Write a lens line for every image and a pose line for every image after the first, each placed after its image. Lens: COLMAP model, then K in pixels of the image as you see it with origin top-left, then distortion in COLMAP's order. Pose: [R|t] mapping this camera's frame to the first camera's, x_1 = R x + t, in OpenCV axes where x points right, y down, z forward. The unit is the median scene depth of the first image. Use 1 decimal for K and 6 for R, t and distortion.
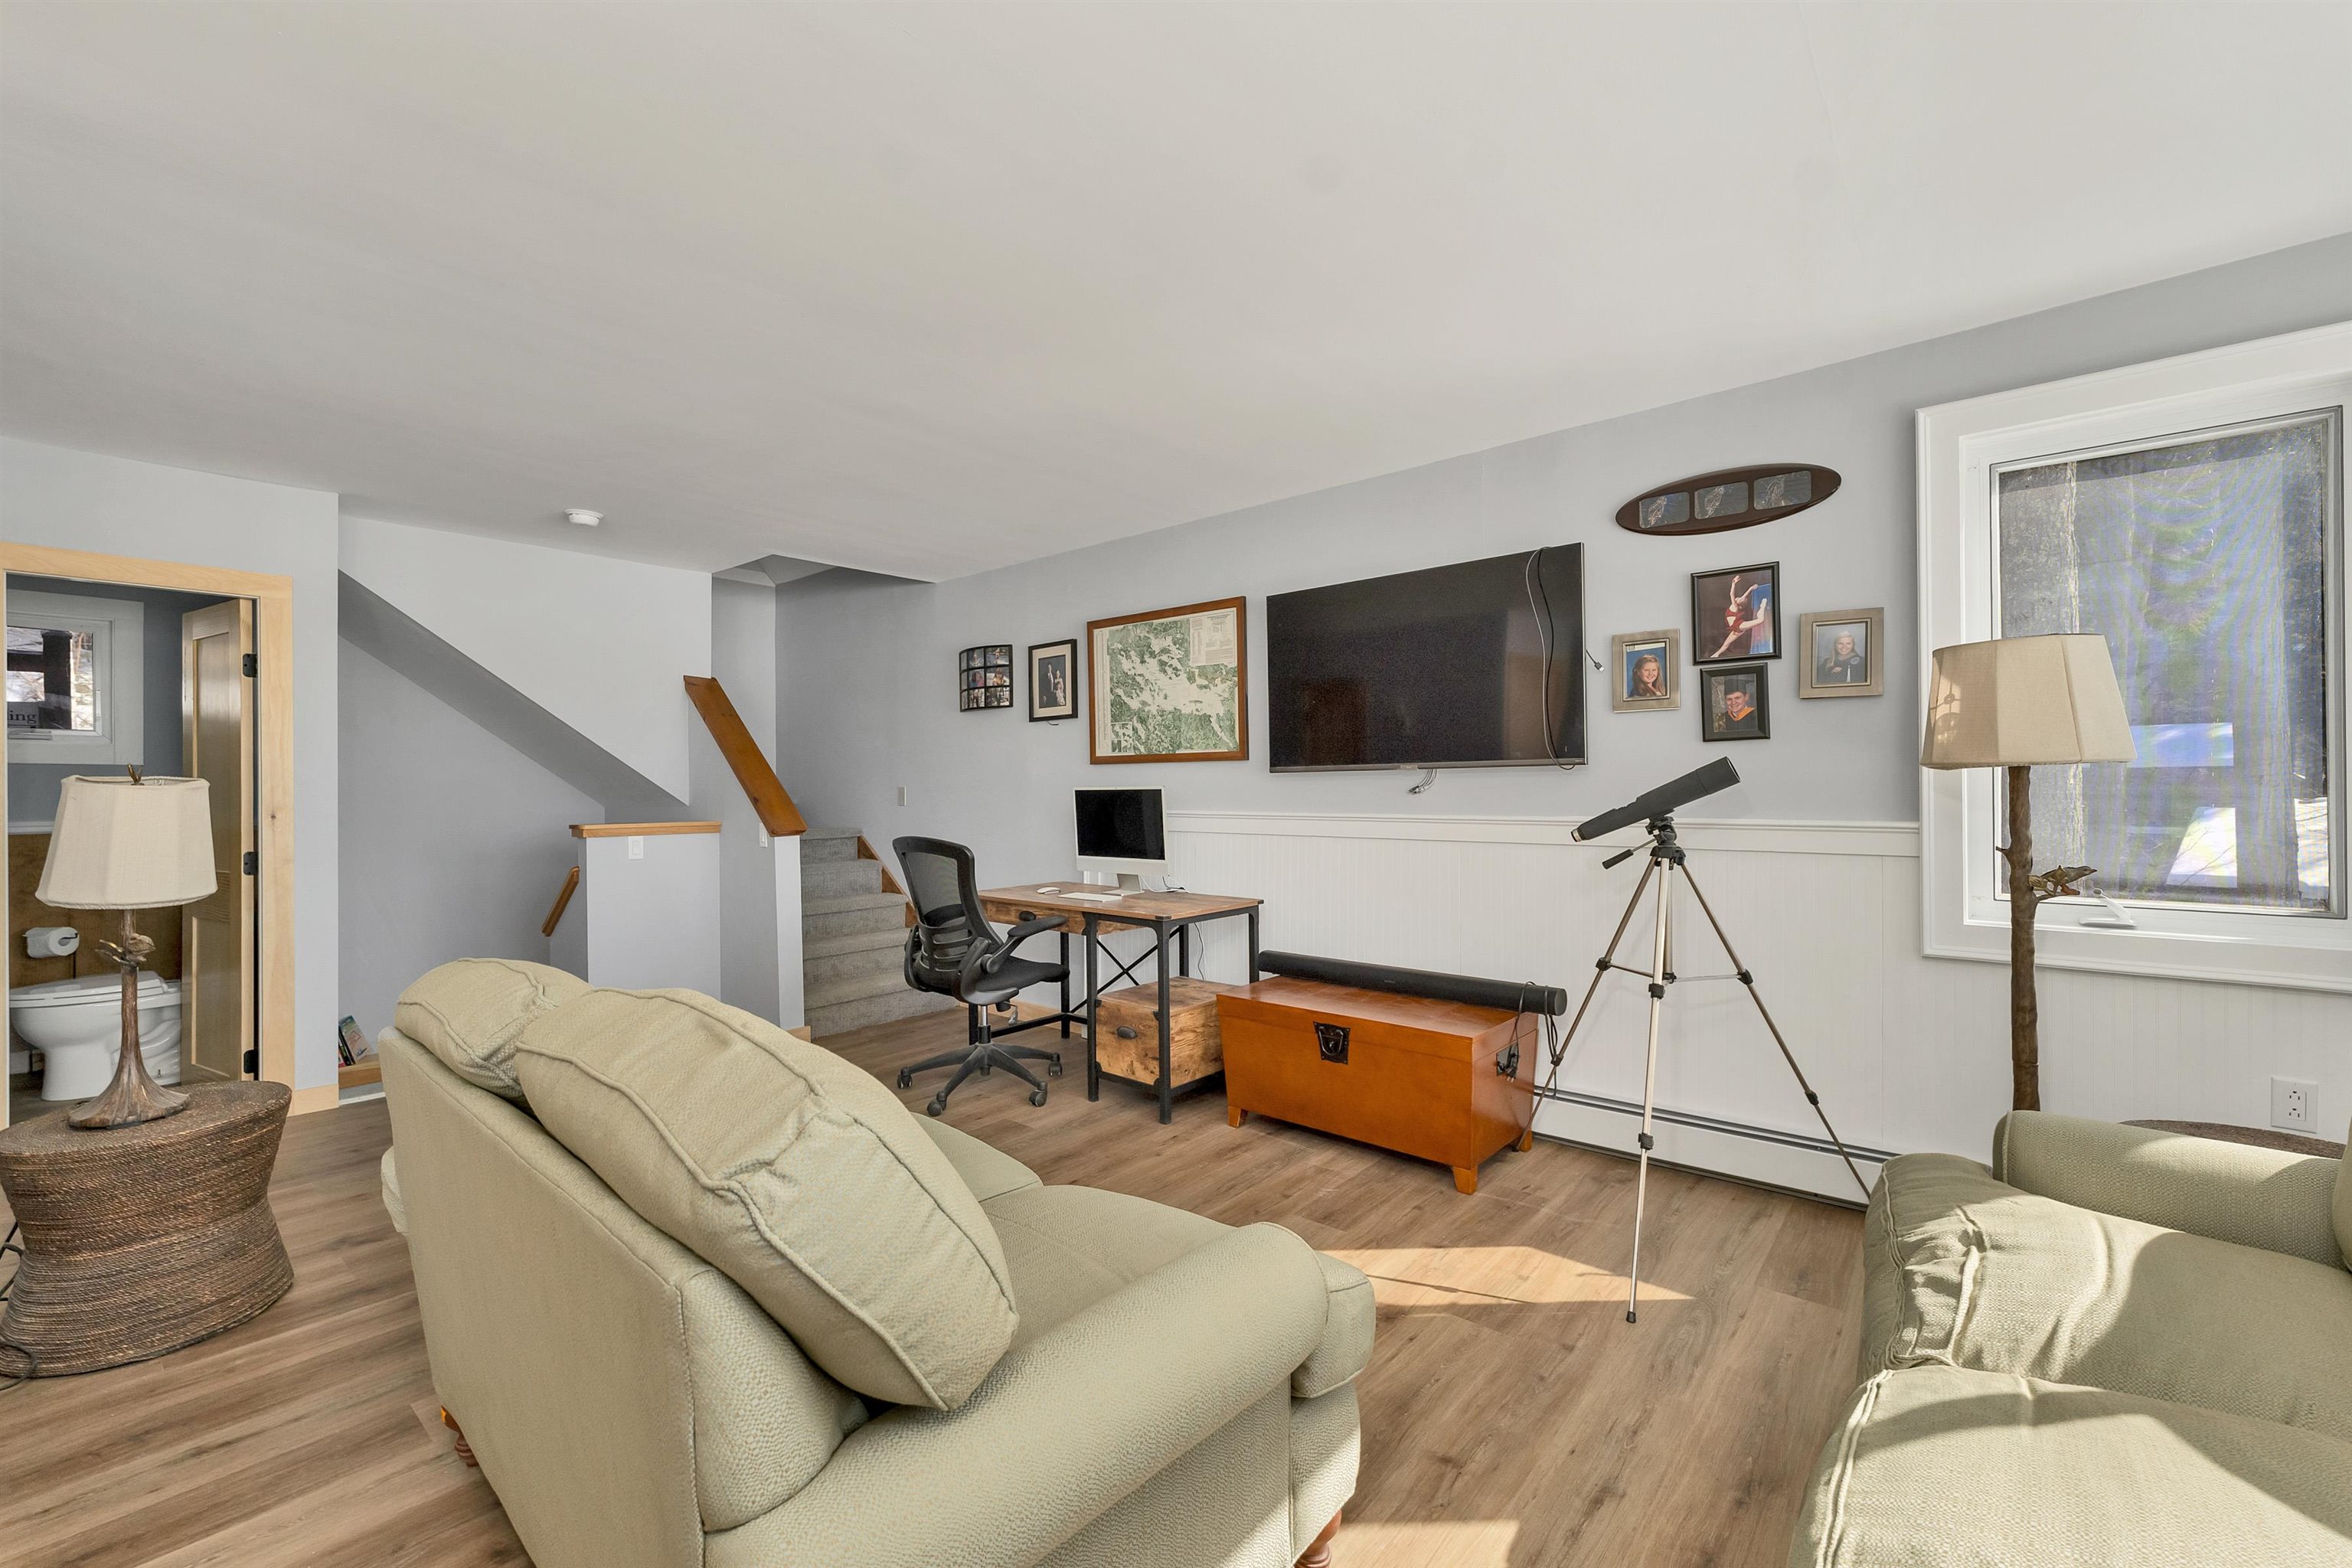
lens RADIAL K [[963.3, 0, 1176.0], [0, 963.3, 784.0], [0, 0, 1]] dist [0.000598, 0.000052]
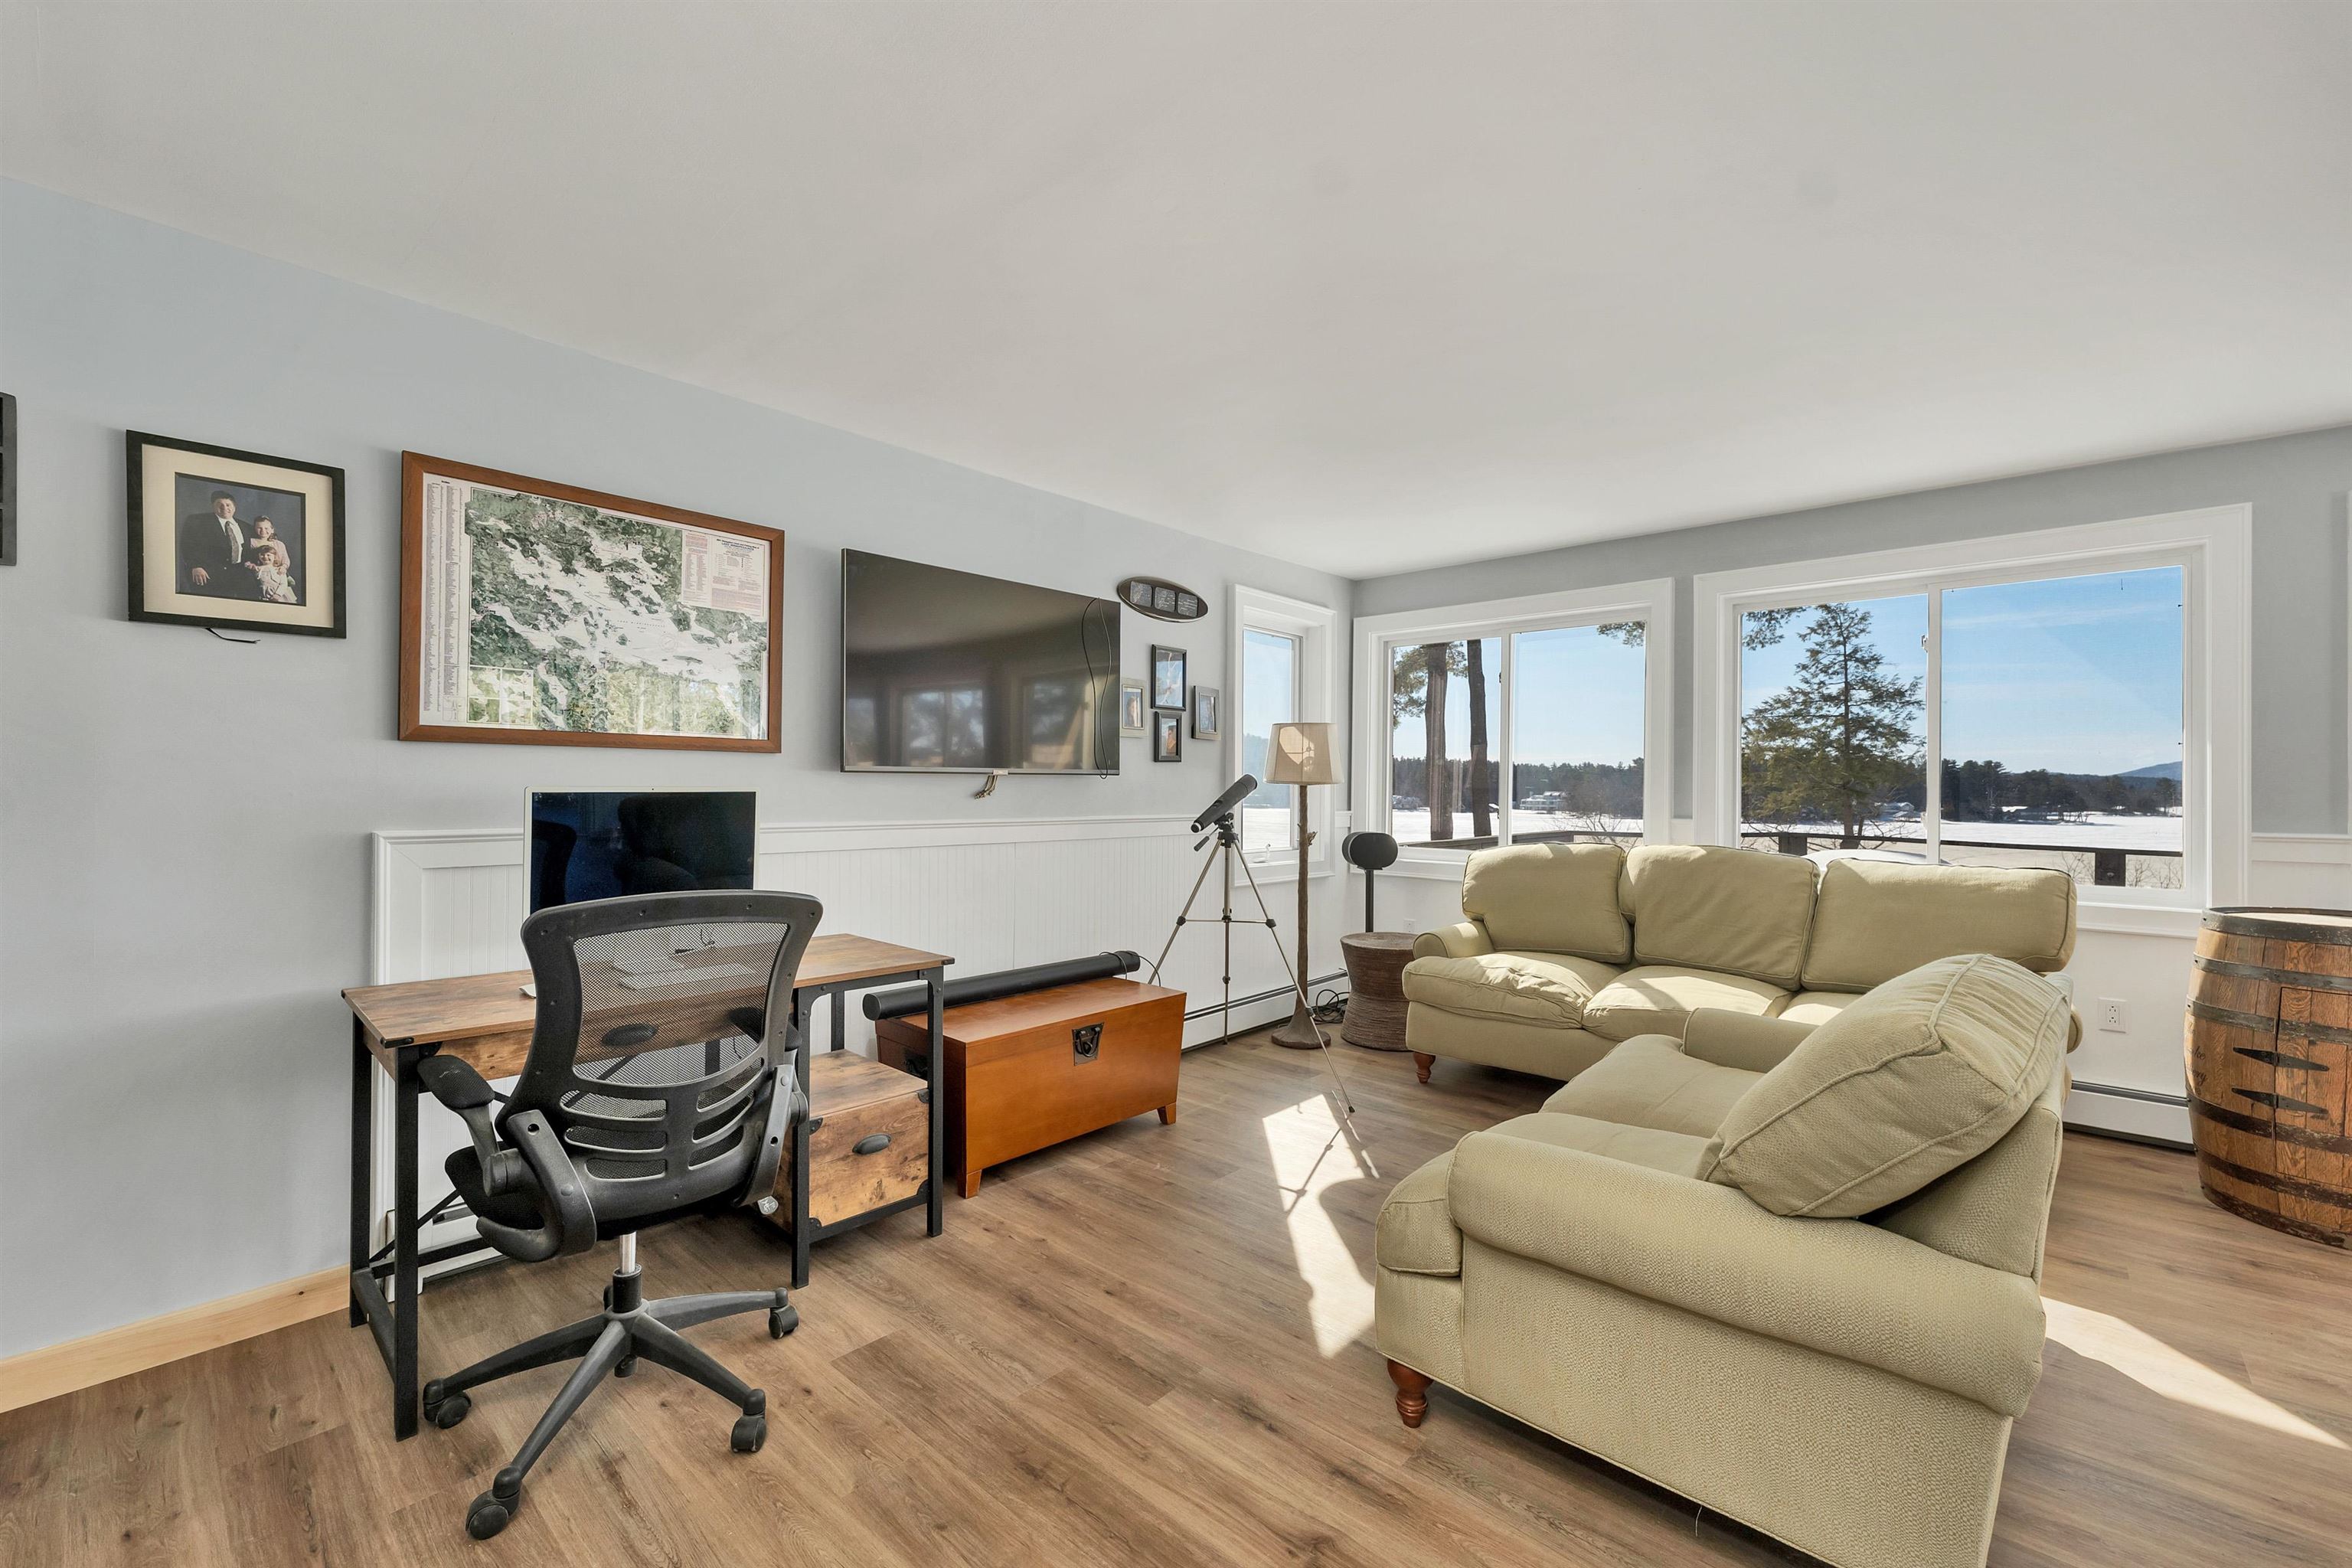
lens RADIAL K [[956.5, 0, 1176.0], [0, 956.5, 784.0], [0, 0, 1]] dist [0.000895, 0.000050]
pose [[0.030770, 0.011868, 0.999456, -0.628599], [-0.009421, 0.999889, -0.011583, 0.004397], [-0.999482, -0.009060, 0.030878, 0.653148]]
